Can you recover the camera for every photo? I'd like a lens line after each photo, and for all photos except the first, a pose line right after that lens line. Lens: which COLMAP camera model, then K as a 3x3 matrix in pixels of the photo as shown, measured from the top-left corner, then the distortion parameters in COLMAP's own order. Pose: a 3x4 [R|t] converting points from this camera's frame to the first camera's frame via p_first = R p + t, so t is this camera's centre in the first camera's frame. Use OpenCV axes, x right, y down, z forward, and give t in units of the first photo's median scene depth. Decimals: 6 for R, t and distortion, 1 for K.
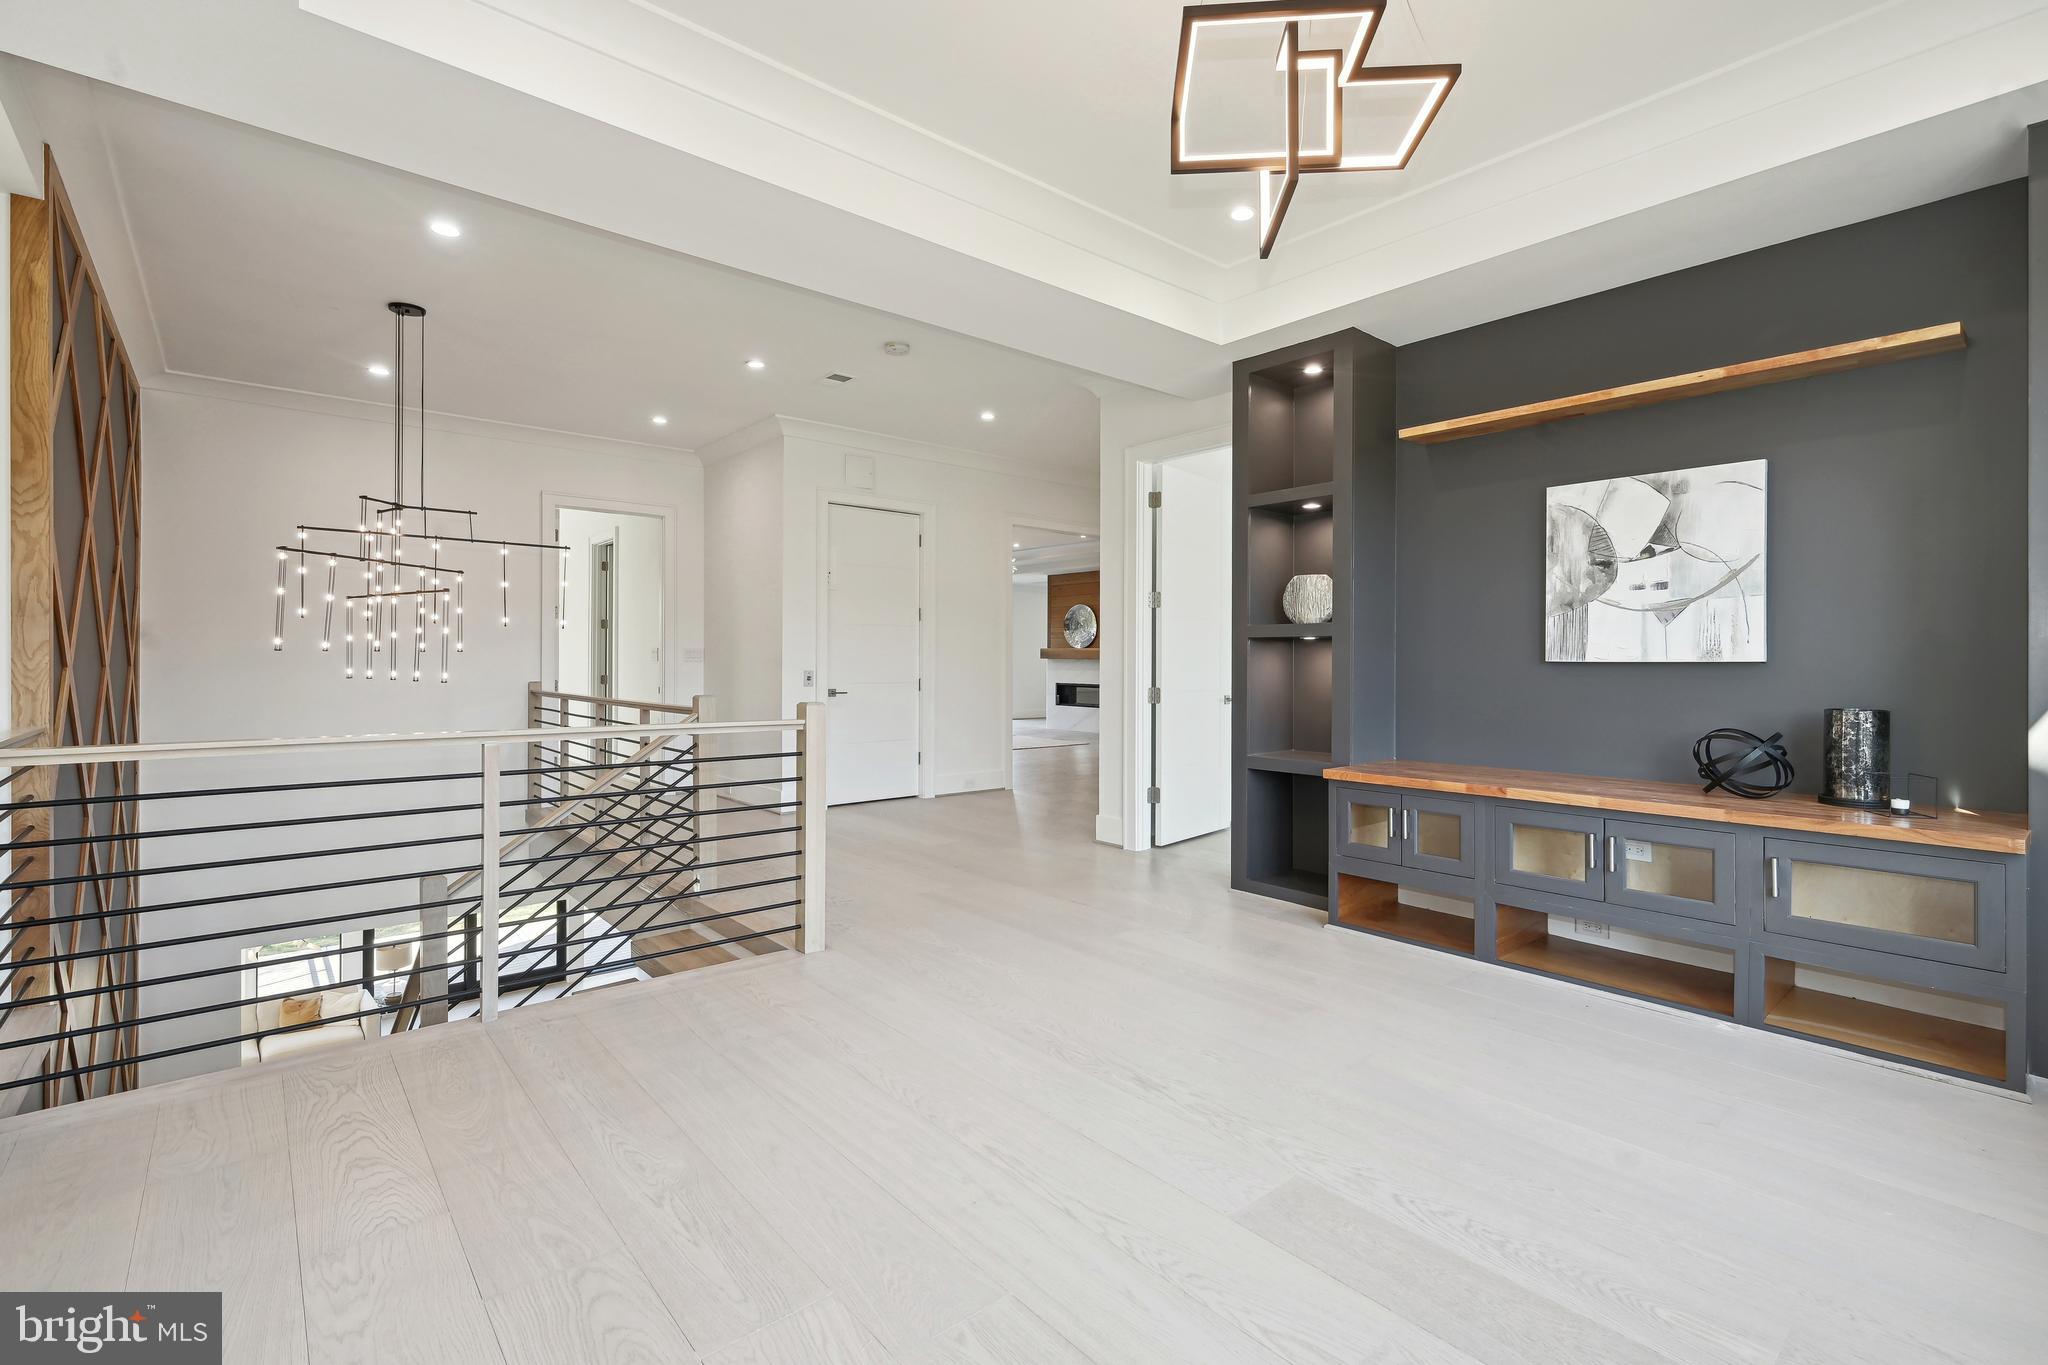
lens RADIAL K [[914.7, 0, 1029.7], [0, 914.7, 669.9], [0, 0, 1]] dist [0.001222, 0.000427]
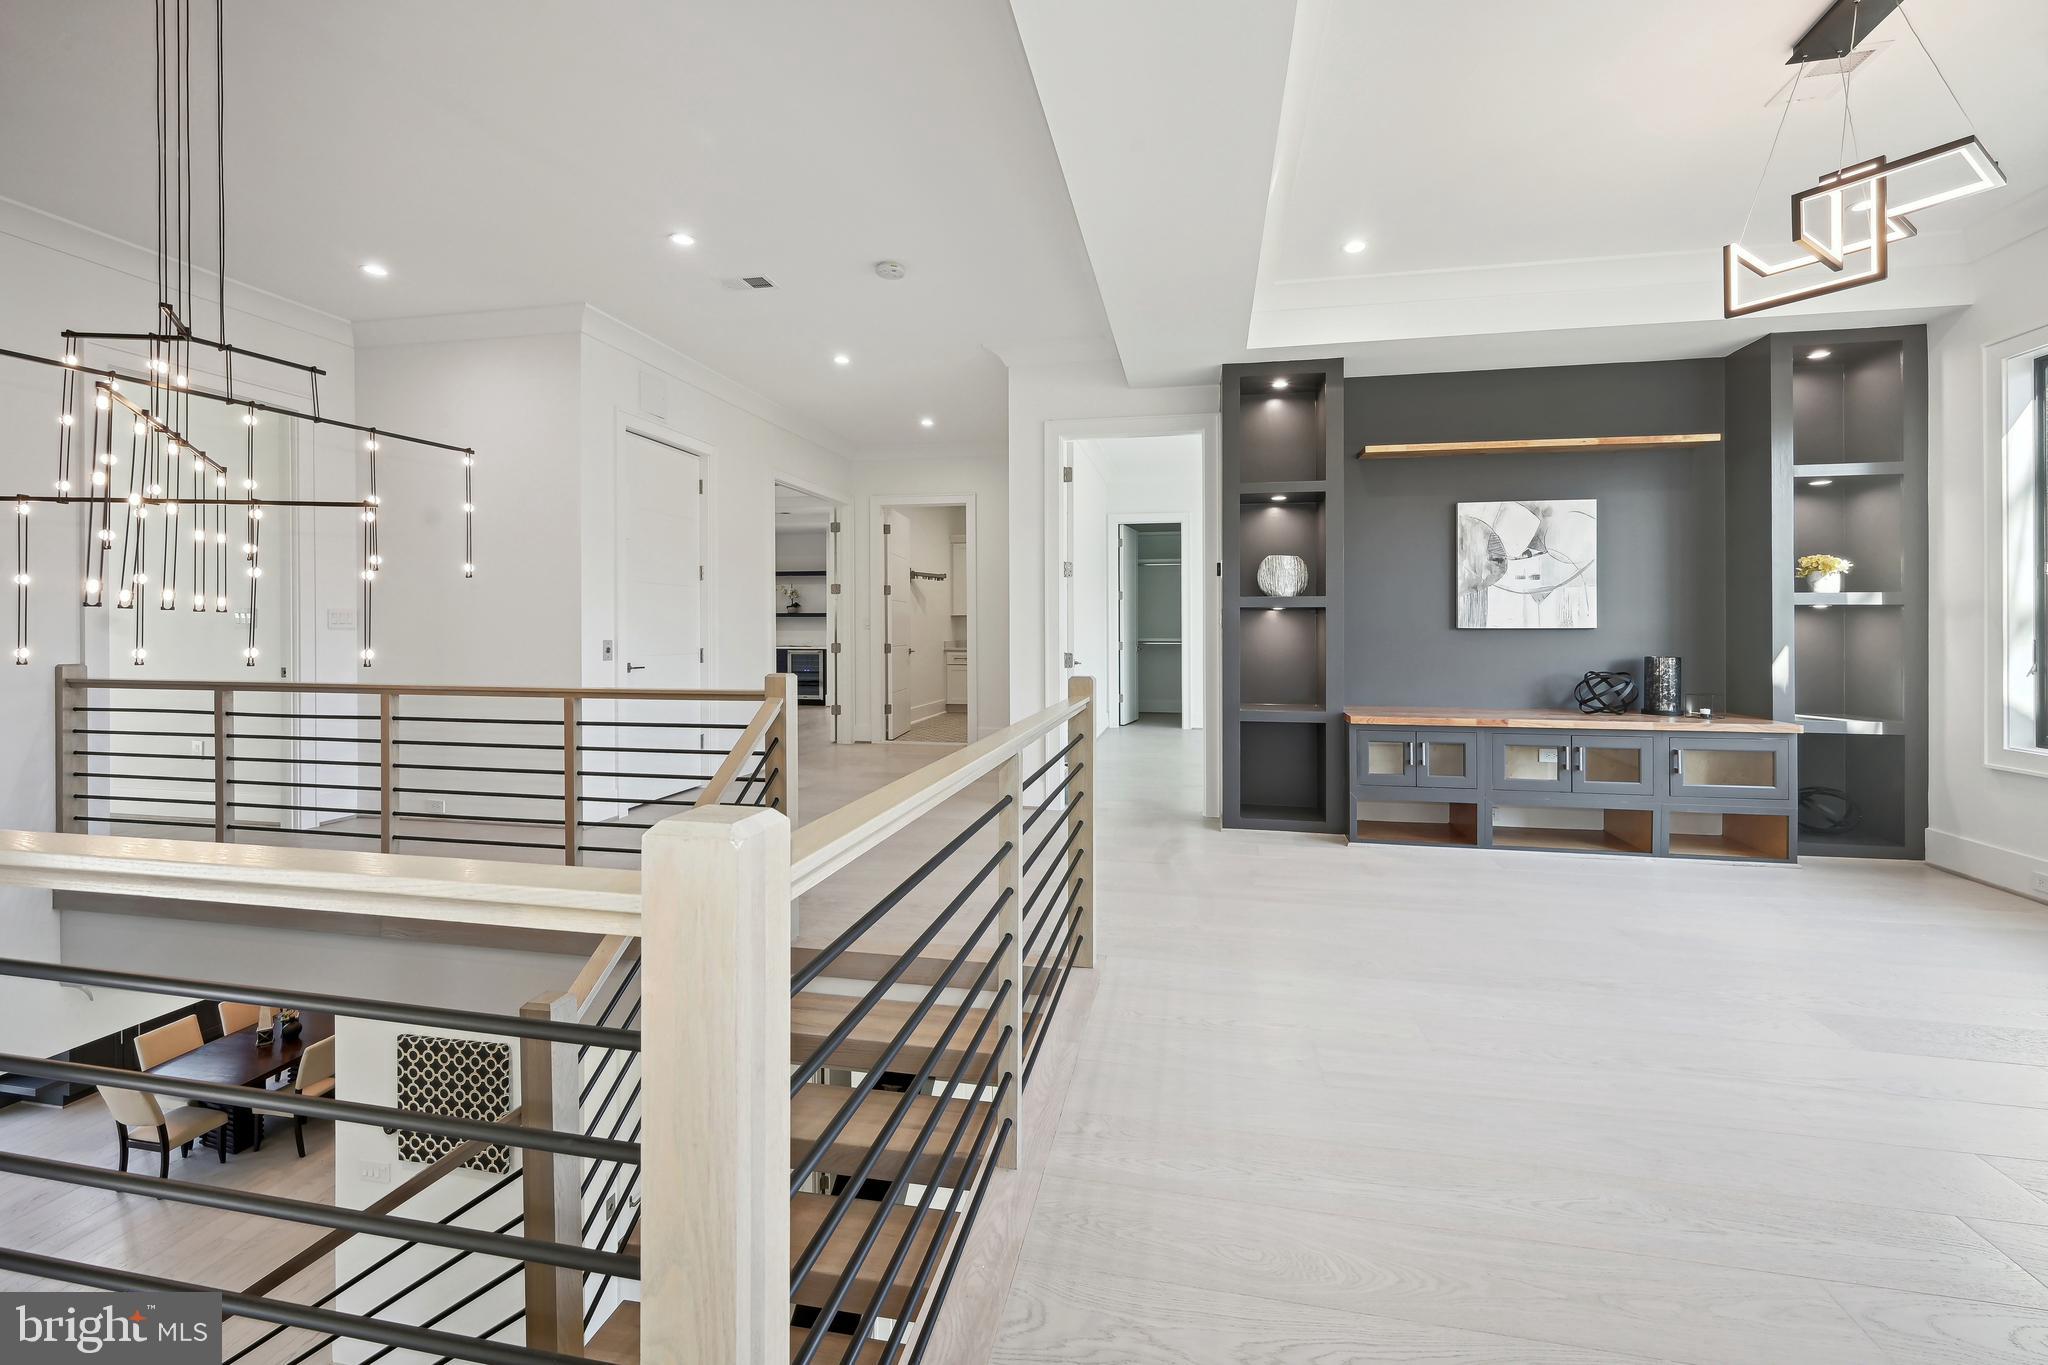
lens RADIAL K [[841.7, 0, 1036.8], [0, 841.7, 637.9], [0, 0, 1]] dist [0.001898, 0.000019]
pose [[0.790478, -0.008026, 0.612437, -0.772305], [0.006005, 0.999968, 0.005353, -0.004961], [-0.612461, -0.000554, 0.790501, 0.405246]]
